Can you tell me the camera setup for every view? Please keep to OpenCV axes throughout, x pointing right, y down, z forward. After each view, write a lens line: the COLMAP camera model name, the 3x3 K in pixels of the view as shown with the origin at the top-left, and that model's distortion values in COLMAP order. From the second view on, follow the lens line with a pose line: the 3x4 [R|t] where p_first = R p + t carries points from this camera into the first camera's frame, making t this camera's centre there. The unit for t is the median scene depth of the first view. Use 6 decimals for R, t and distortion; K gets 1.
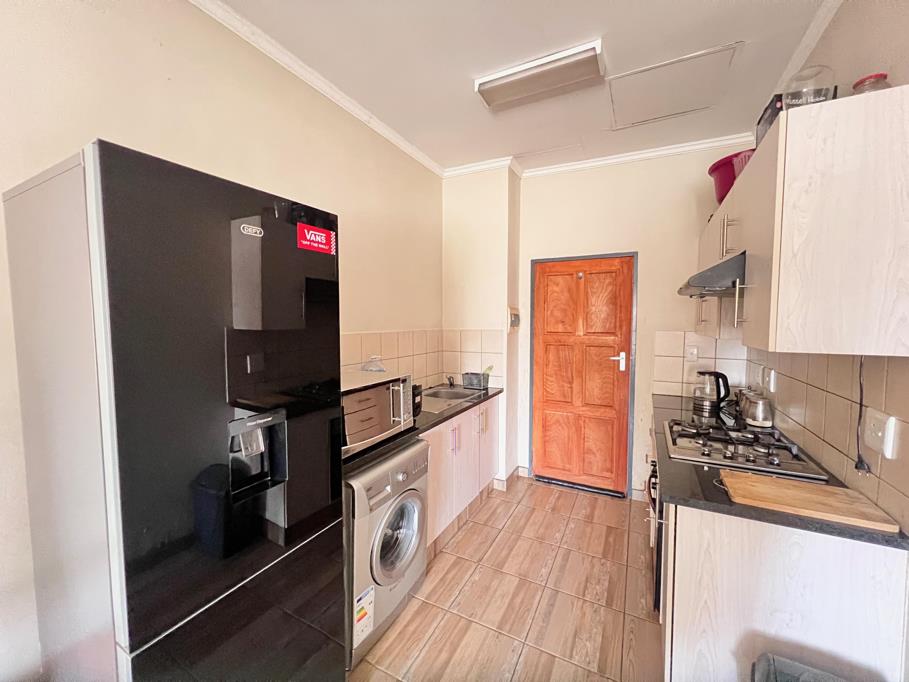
lens RADIAL K [[364.2, 0, 454.8], [0, 364.2, 339.7], [0, 0, 1]] dist [-0.000012, 0.001151]
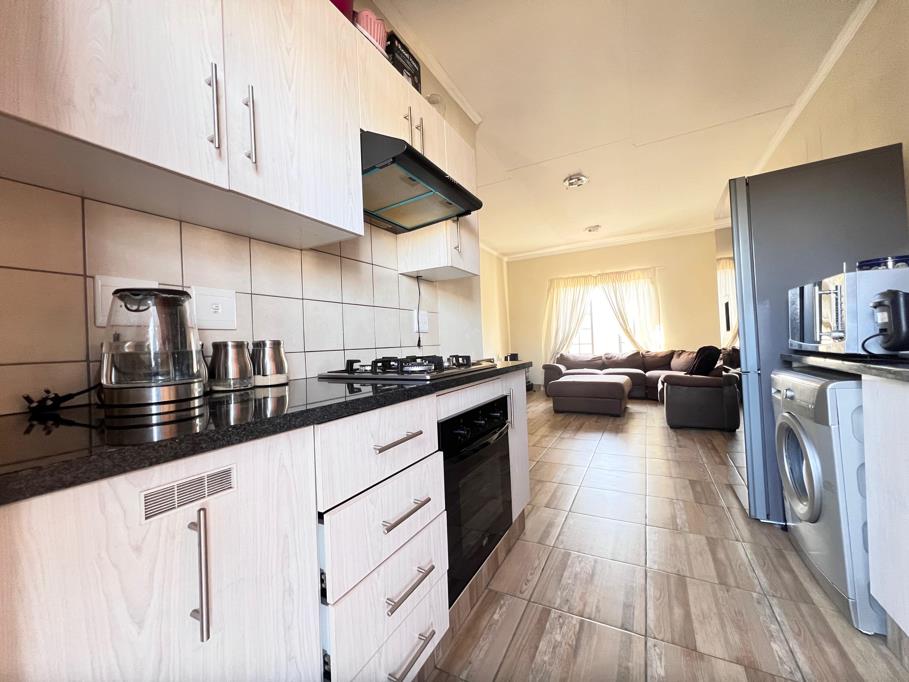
lens RADIAL K [[364.2, 0, 454.7], [0, 364.2, 337.6], [0, 0, 1]] dist [-0.000012, 0.001151]
pose [[-0.999192, 0.039122, 0.009166, 0.575436], [0.039498, 0.998196, 0.045210, 0.155380], [-0.007381, 0.045536, -0.998935, 1.688235]]
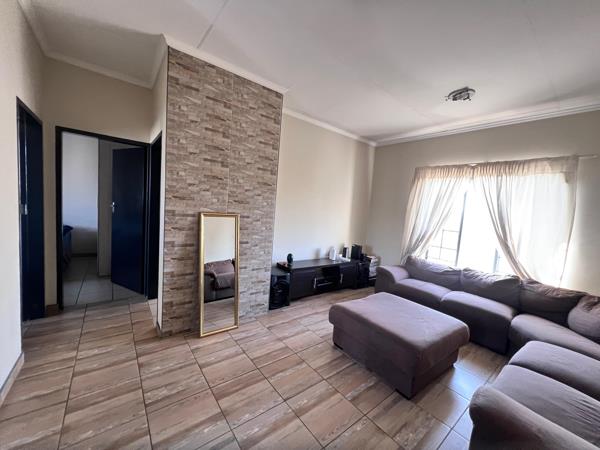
lens RADIAL K [[240.4, 0, 299.1], [0, 240.4, 222.8], [0, 0, 1]] dist [-0.000012, 0.001151]
pose [[-0.907672, -0.100594, 0.407446, 0.296711], [-0.051256, 0.990152, 0.130273, 0.117084], [-0.416538, 0.097361, -0.903890, 1.286716]]
